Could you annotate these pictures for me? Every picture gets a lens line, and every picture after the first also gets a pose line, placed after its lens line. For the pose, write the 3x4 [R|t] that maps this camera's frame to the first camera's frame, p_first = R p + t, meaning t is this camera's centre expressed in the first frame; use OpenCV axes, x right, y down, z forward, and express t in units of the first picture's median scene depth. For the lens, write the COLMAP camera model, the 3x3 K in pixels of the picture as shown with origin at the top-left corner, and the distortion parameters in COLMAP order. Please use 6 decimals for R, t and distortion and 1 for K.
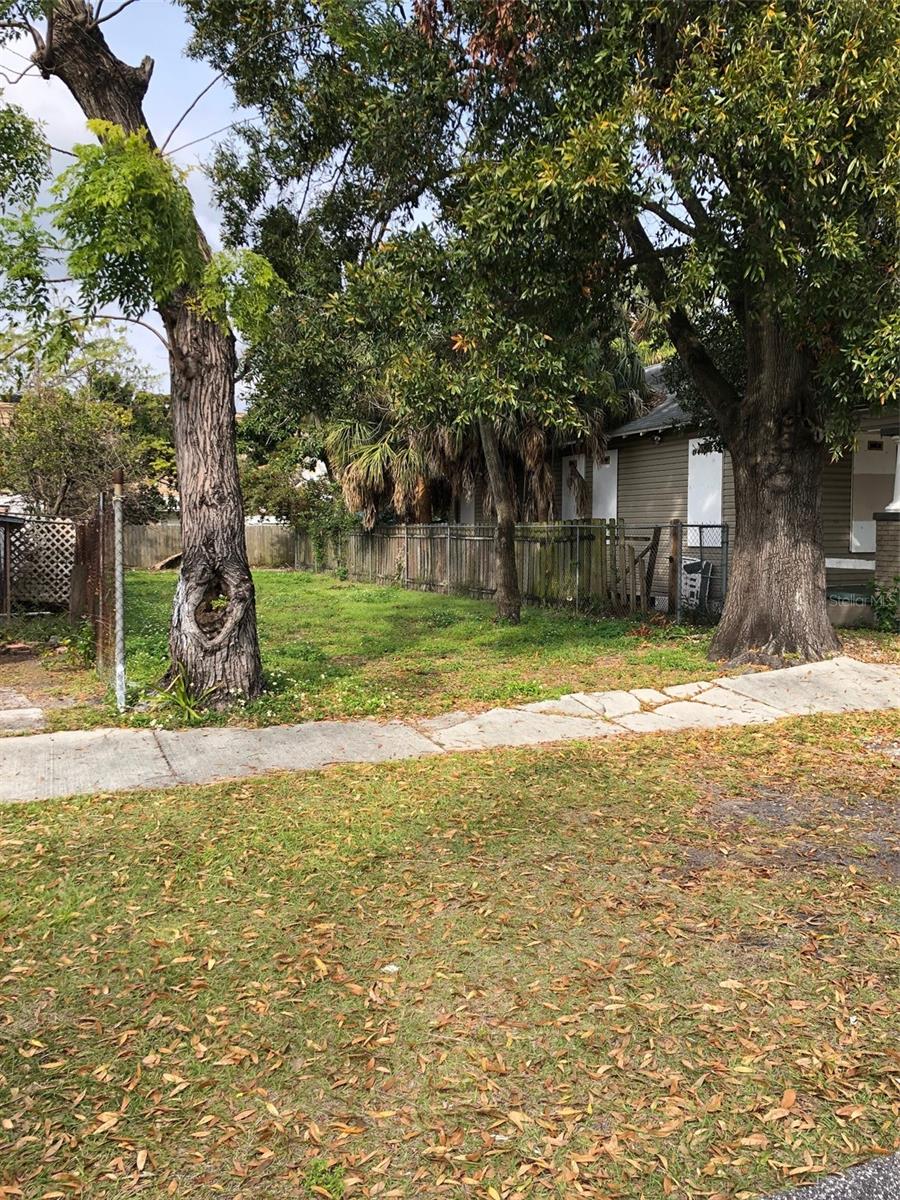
lens RADIAL K [[977.3, 0, 451.9], [0, 977.3, 598.2], [0, 0, 1]] dist [0.042807, -0.002818]
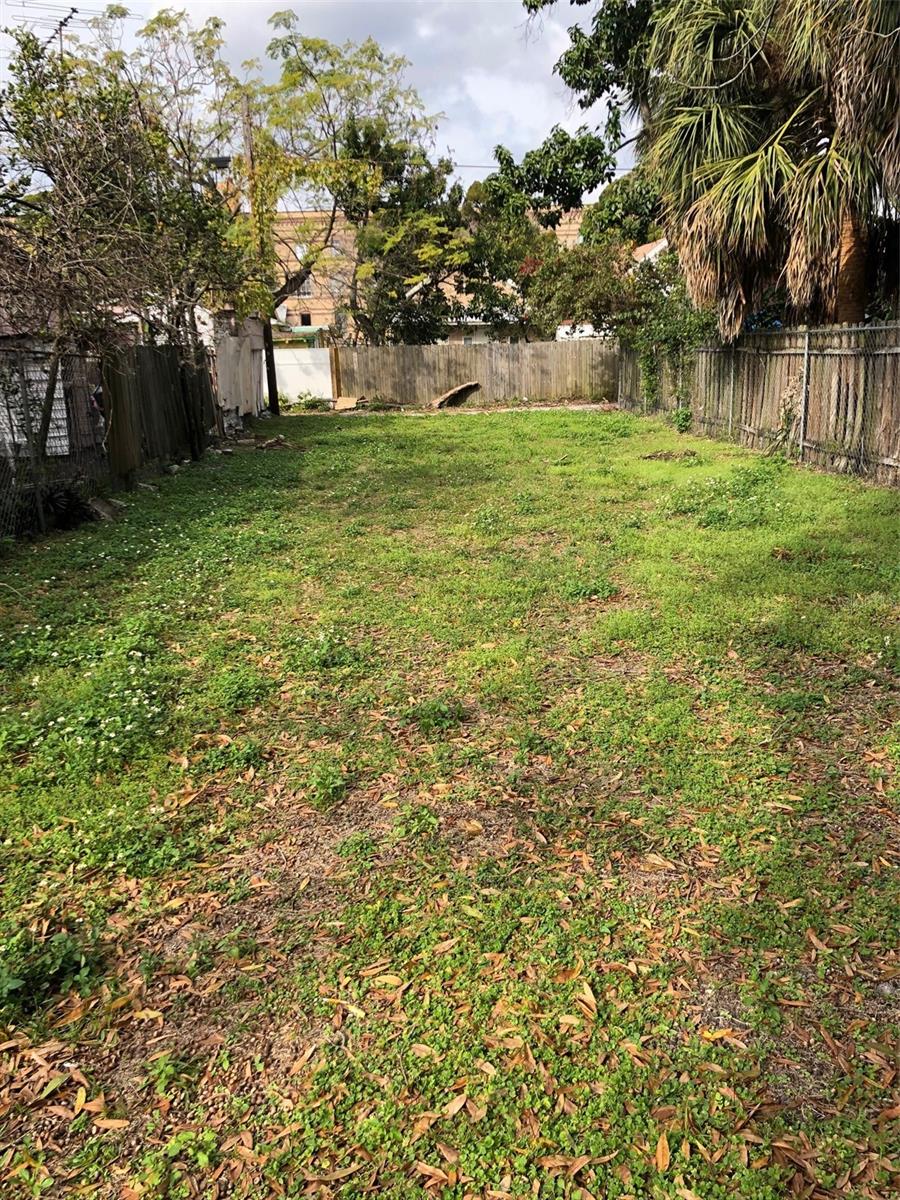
lens RADIAL K [[977.3, 0, 456.4], [0, 977.3, 605.7], [0, 0, 1]] dist [0.042807, -0.002818]
pose [[0.934556, 0.060558, -0.350625, -0.029584], [0.007500, 0.981839, 0.189568, -0.032497], [0.355737, -0.179792, 0.917129, 0.449455]]
